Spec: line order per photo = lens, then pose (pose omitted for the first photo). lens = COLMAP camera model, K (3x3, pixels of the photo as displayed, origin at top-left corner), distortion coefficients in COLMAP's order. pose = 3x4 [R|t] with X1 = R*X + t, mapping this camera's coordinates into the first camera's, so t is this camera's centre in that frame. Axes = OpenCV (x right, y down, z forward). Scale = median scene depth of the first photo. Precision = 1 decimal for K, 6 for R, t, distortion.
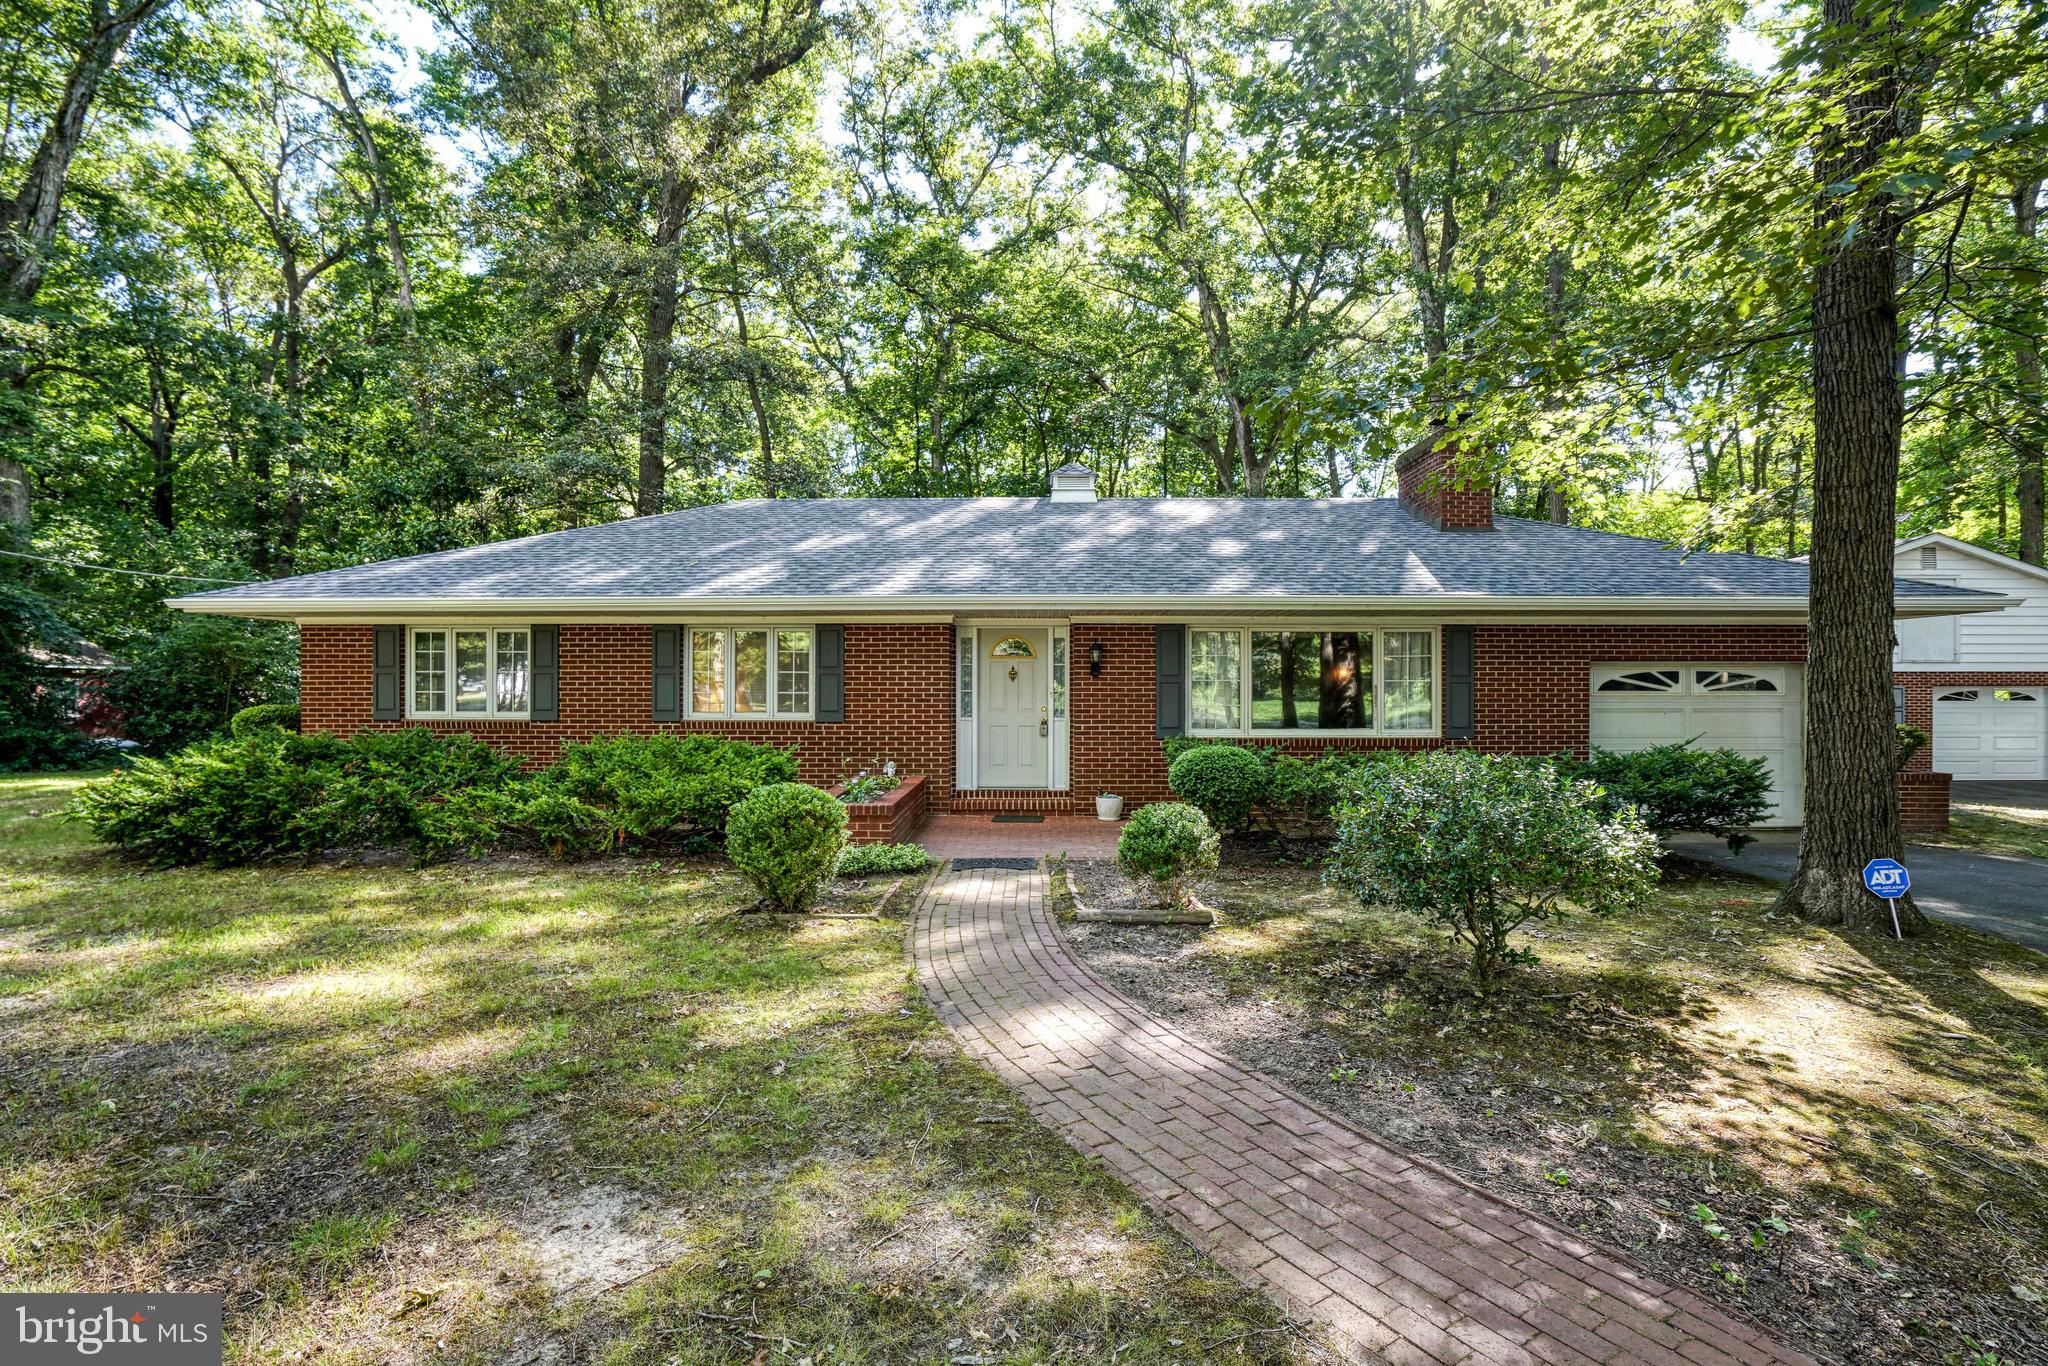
lens RADIAL K [[936.1, 0, 1010.3], [0, 936.1, 694.0], [0, 0, 1]] dist [-0.078453, 0.040327]
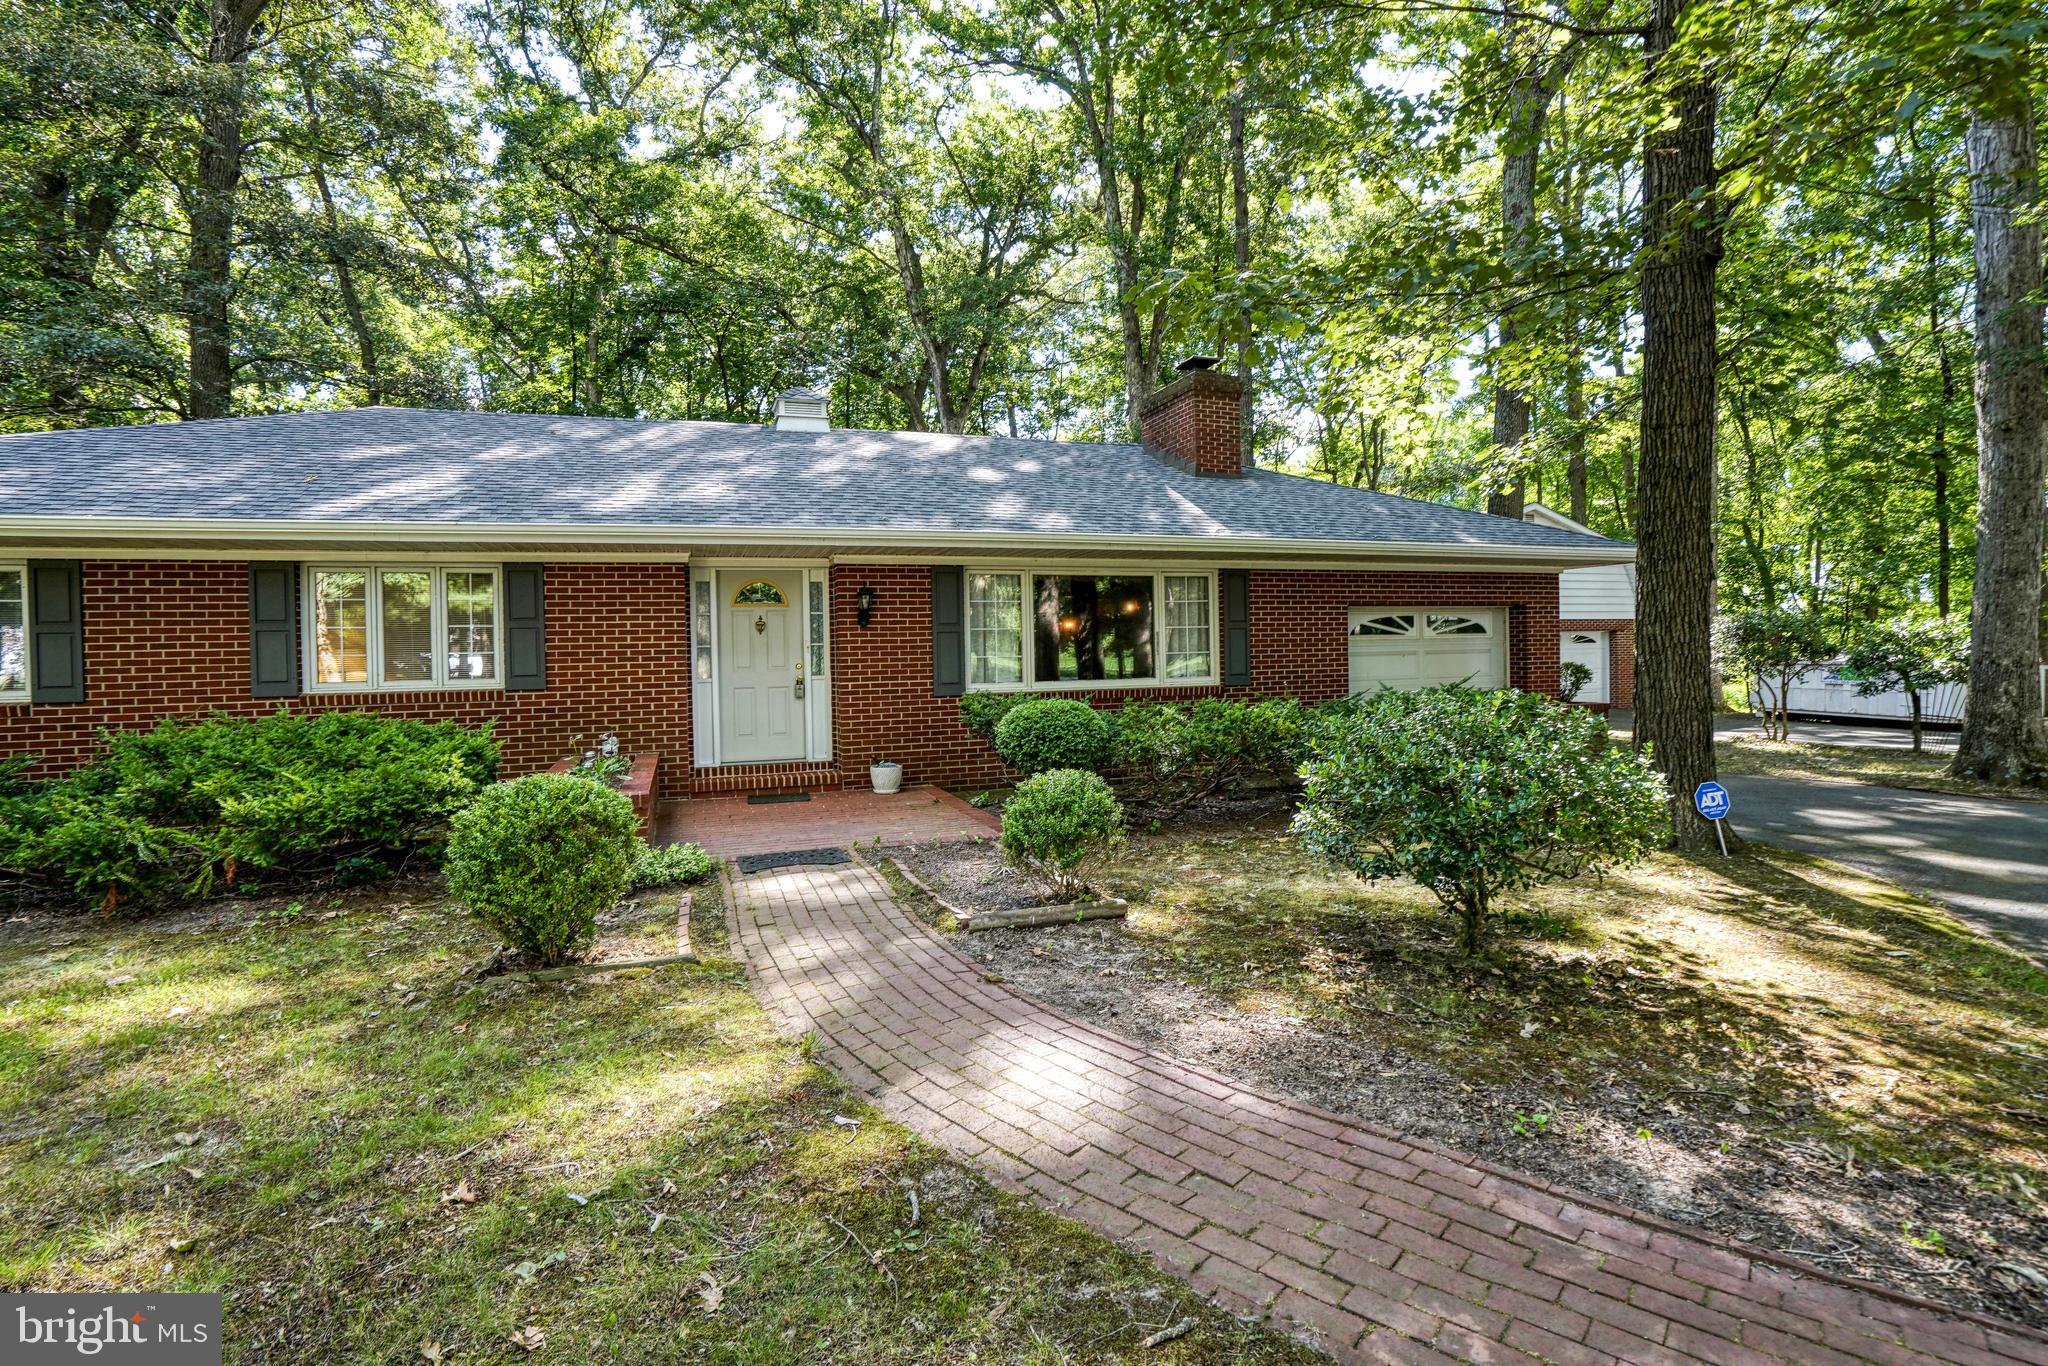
lens RADIAL K [[956.5, 0, 1018.8], [0, 956.5, 669.6], [0, 0, 1]] dist [-0.063548, 0.023089]
pose [[0.937774, -0.026520, 0.346232, -0.076111], [0.021260, 0.999594, 0.018983, 0.006982], [-0.346595, -0.010441, 0.937957, 0.121850]]
